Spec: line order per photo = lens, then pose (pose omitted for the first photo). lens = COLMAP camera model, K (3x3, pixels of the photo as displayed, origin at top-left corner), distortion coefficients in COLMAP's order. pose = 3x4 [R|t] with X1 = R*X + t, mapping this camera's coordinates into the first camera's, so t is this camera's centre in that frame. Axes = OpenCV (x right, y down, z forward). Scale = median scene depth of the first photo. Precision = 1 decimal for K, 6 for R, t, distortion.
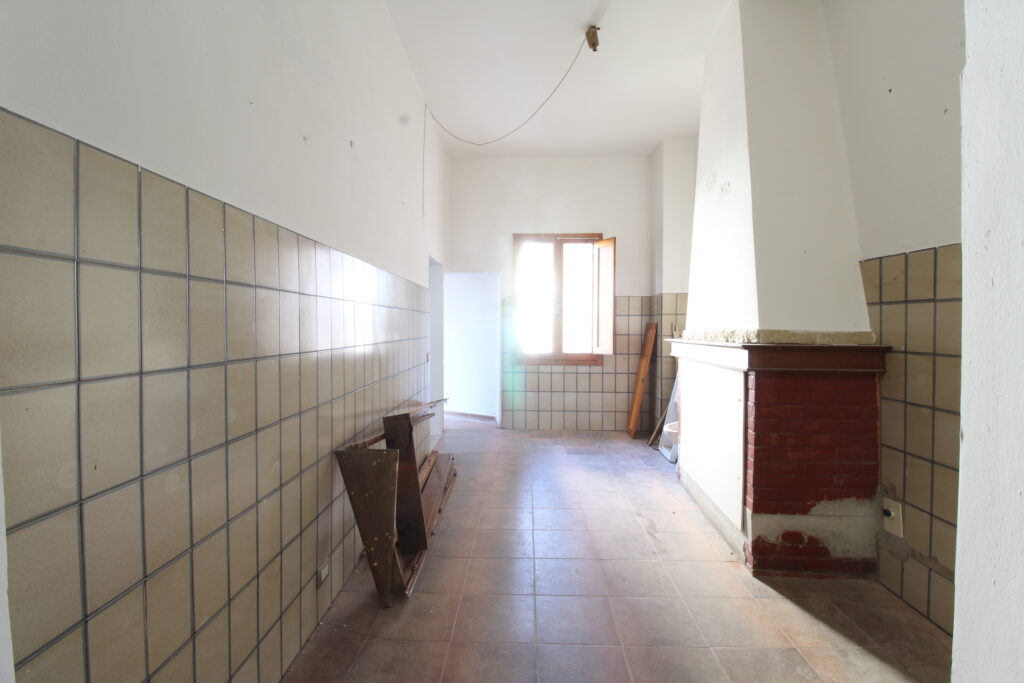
lens RADIAL K [[468.0, 0, 518.4], [0, 468.0, 332.7], [0, 0, 1]] dist [0.001507, -0.013133]
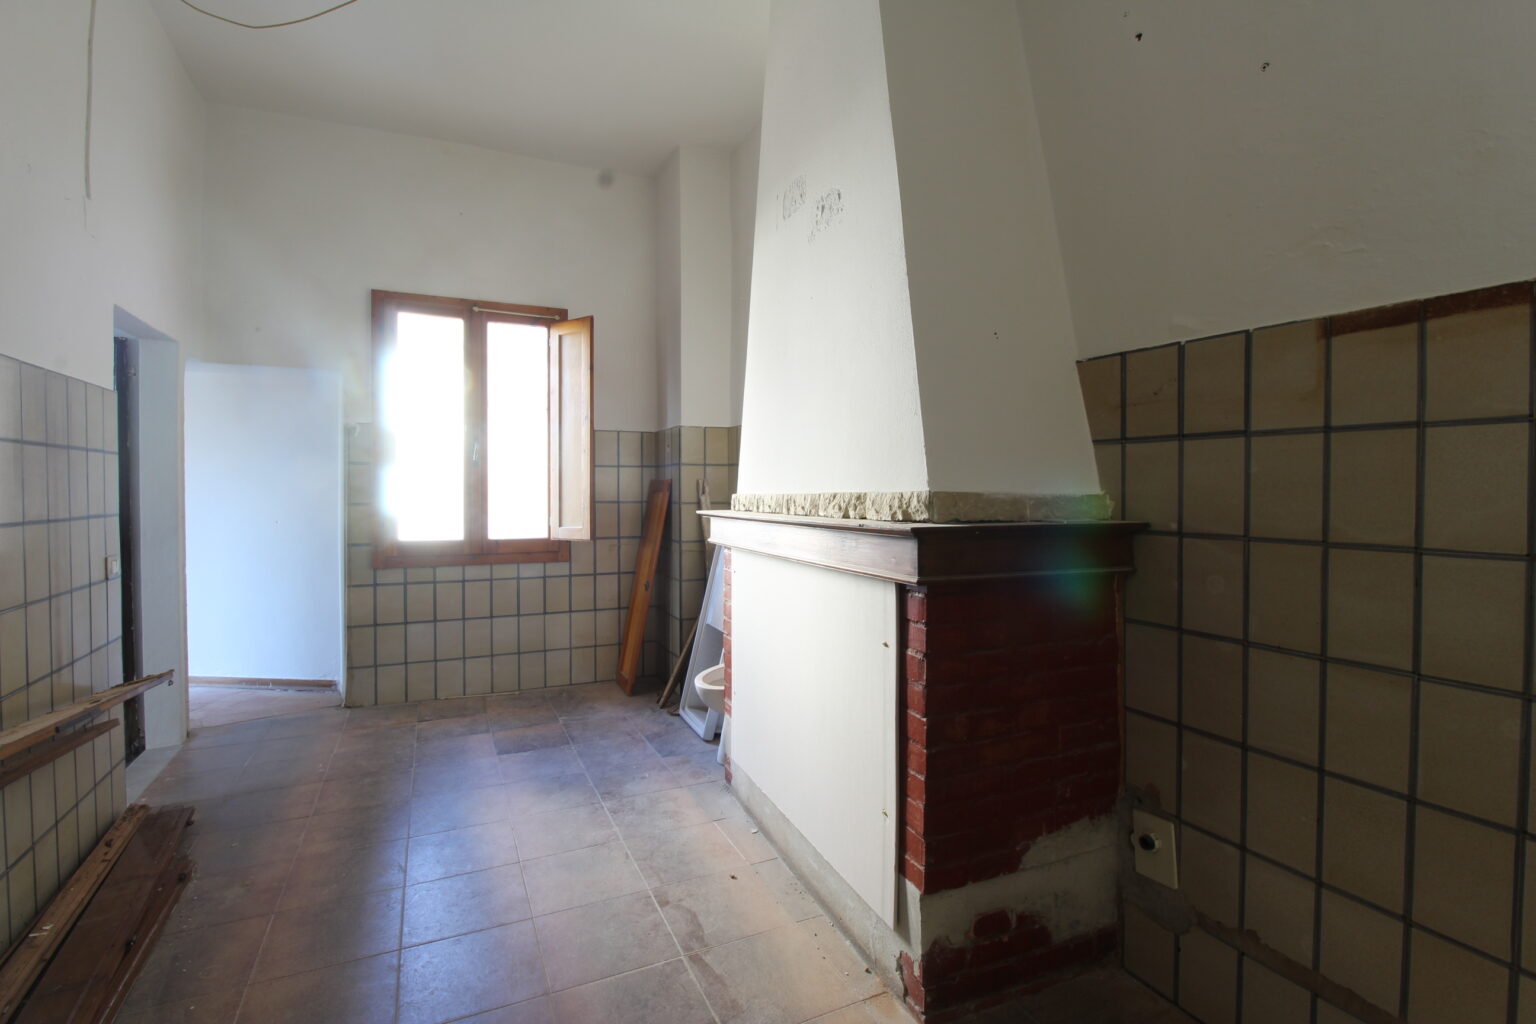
lens RADIAL K [[702.0, 0, 777.6], [0, 702.0, 498.8], [0, 0, 1]] dist [0.001507, -0.013133]
pose [[0.889390, -0.010509, 0.457029, 0.056314], [0.008960, 0.999944, 0.005557, -0.004248], [-0.457062, -0.000847, 0.889435, 0.388084]]
